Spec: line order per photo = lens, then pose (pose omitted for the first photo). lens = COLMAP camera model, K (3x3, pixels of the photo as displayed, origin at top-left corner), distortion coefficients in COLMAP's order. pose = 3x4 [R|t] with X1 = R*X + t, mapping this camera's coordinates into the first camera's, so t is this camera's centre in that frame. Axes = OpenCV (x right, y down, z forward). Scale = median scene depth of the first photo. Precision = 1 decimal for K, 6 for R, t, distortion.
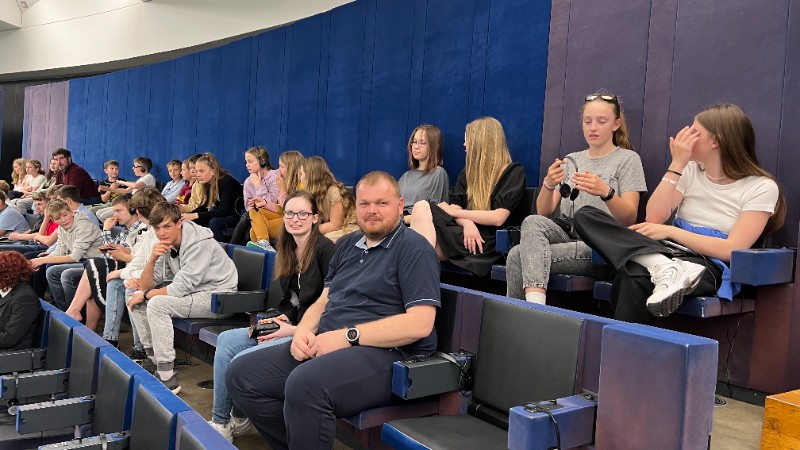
lens RADIAL K [[636.6, 0, 400.3], [0, 636.6, 223.0], [0, 0, 1]] dist [-0.000956, -0.000728]
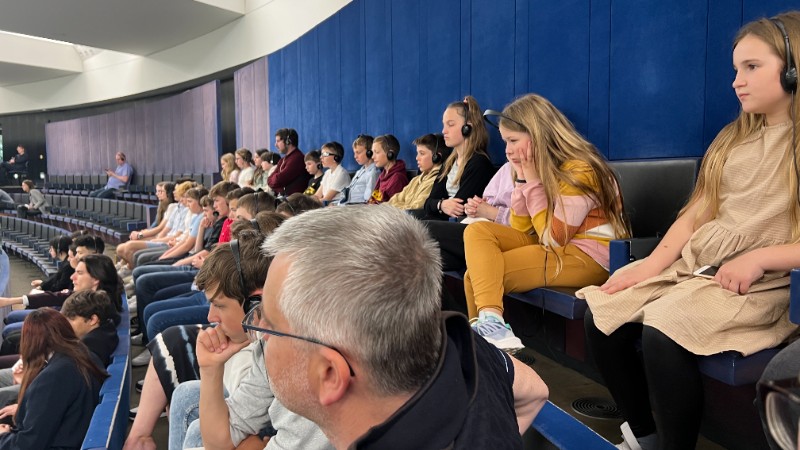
lens RADIAL K [[636.6, 0, 401.4], [0, 636.6, 223.6], [0, 0, 1]] dist [-0.000956, -0.000728]
pose [[0.922710, -0.032301, -0.384140, -0.060723], [0.046549, 0.998528, 0.027847, -0.024869], [0.382675, -0.043576, 0.922855, 0.374335]]
